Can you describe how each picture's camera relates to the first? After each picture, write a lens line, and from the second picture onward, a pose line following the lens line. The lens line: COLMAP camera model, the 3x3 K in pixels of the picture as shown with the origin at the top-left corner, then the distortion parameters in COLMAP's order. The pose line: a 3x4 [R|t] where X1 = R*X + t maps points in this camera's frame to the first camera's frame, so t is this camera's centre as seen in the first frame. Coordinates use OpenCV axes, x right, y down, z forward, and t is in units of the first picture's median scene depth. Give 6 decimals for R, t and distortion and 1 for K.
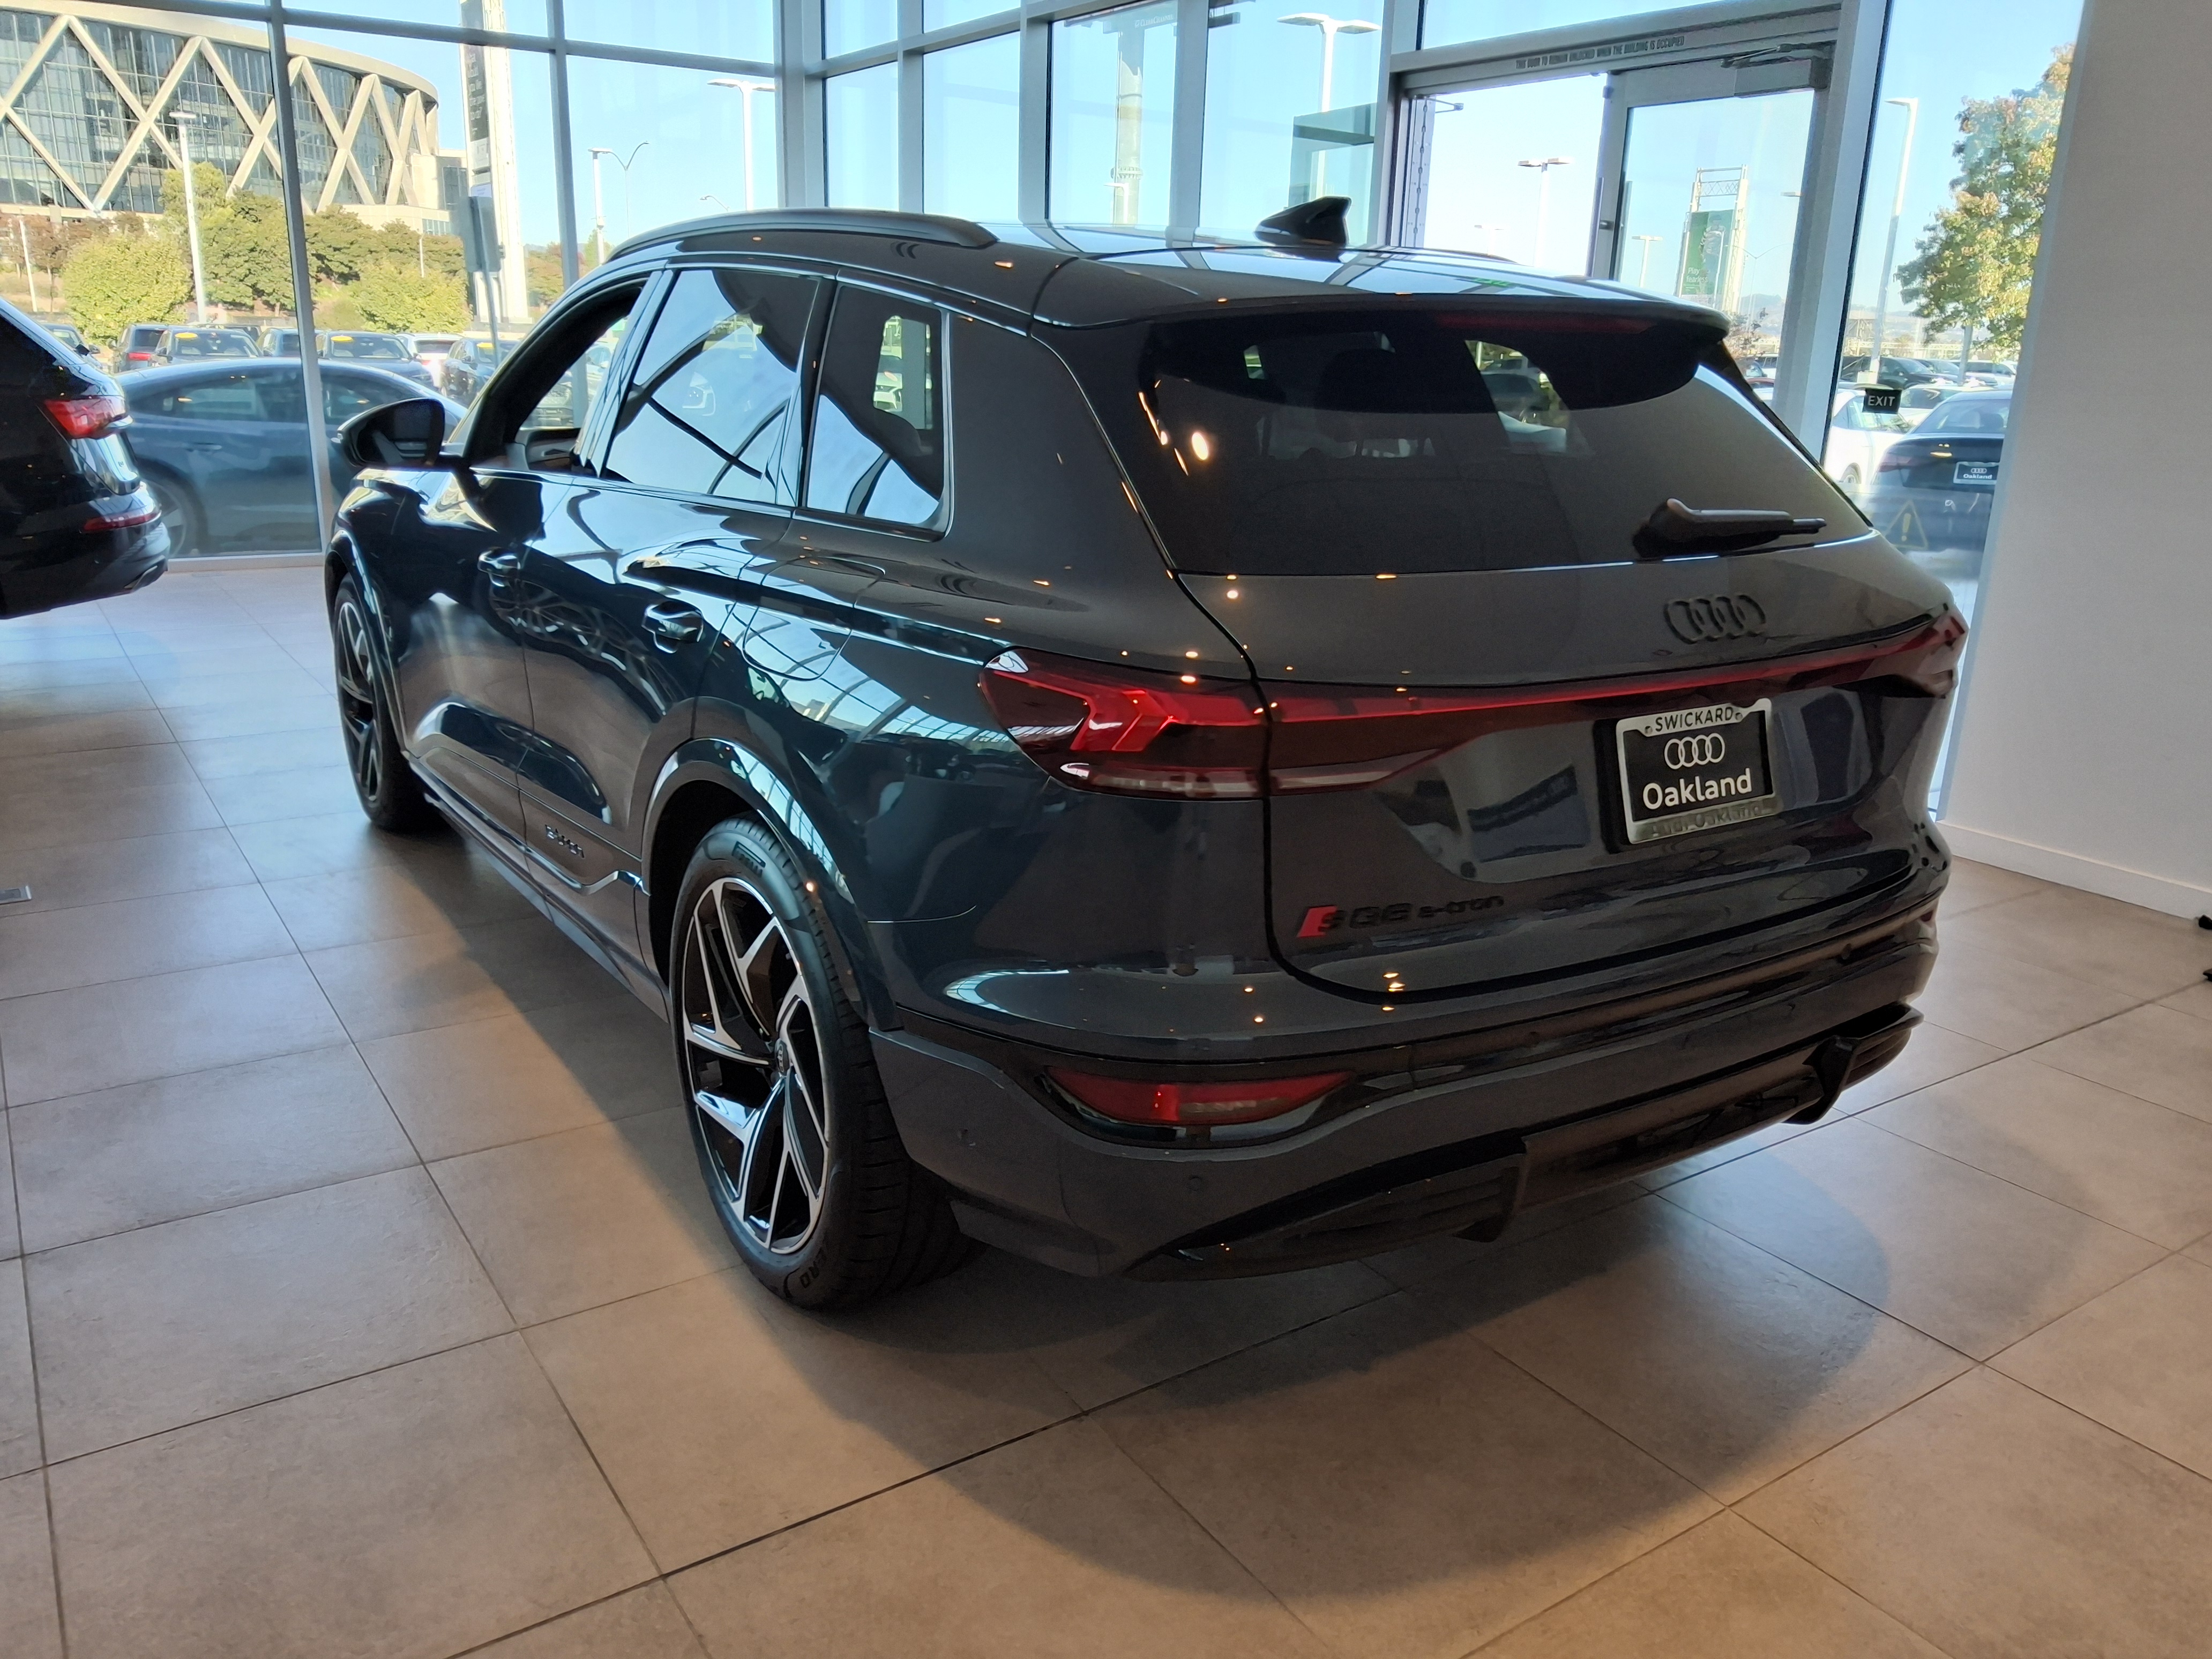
lens RADIAL K [[1685.5, 0, 1093.8], [0, 1685.5, 834.4], [0, 0, 1]] dist [0.017434, -0.006510]
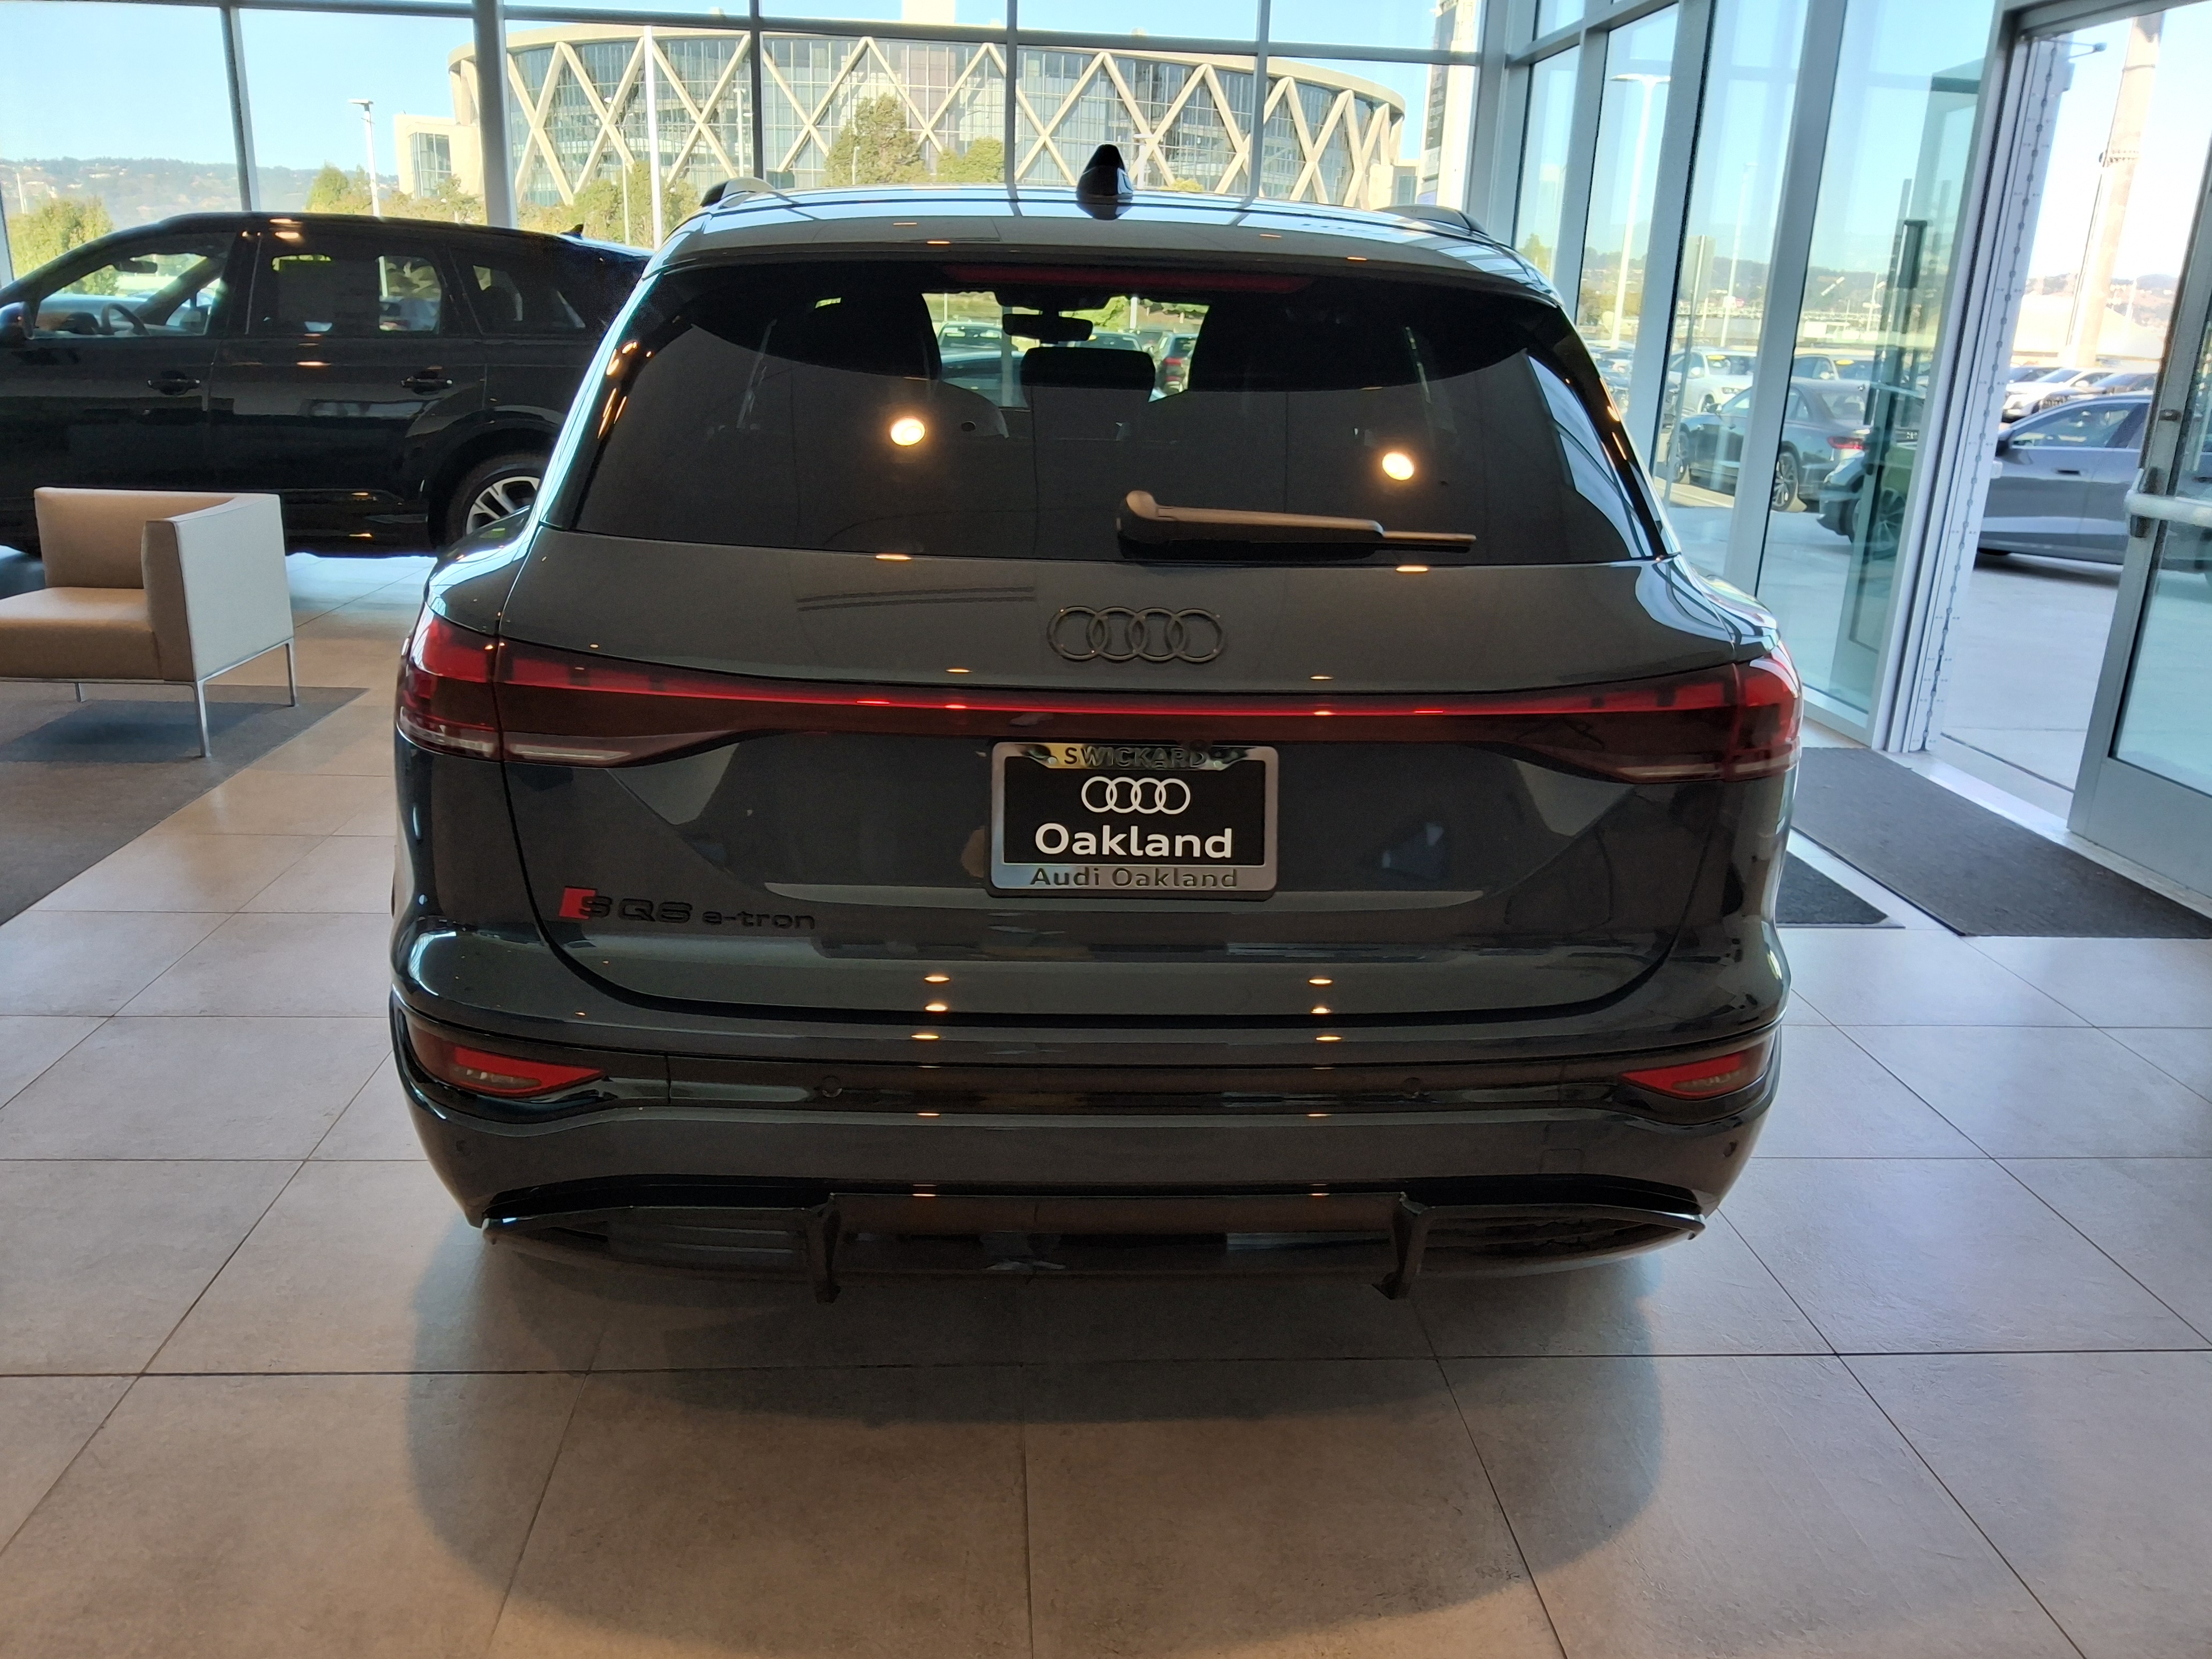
lens RADIAL K [[1685.5, 0, 1113.6], [0, 1685.5, 835.0], [0, 0, 1]] dist [0.017434, -0.006510]
pose [[0.875384, 0.152297, -0.458812, 0.570932], [-0.152871, 0.987585, 0.036148, -0.045707], [0.458621, 0.038496, 0.887798, 0.206656]]
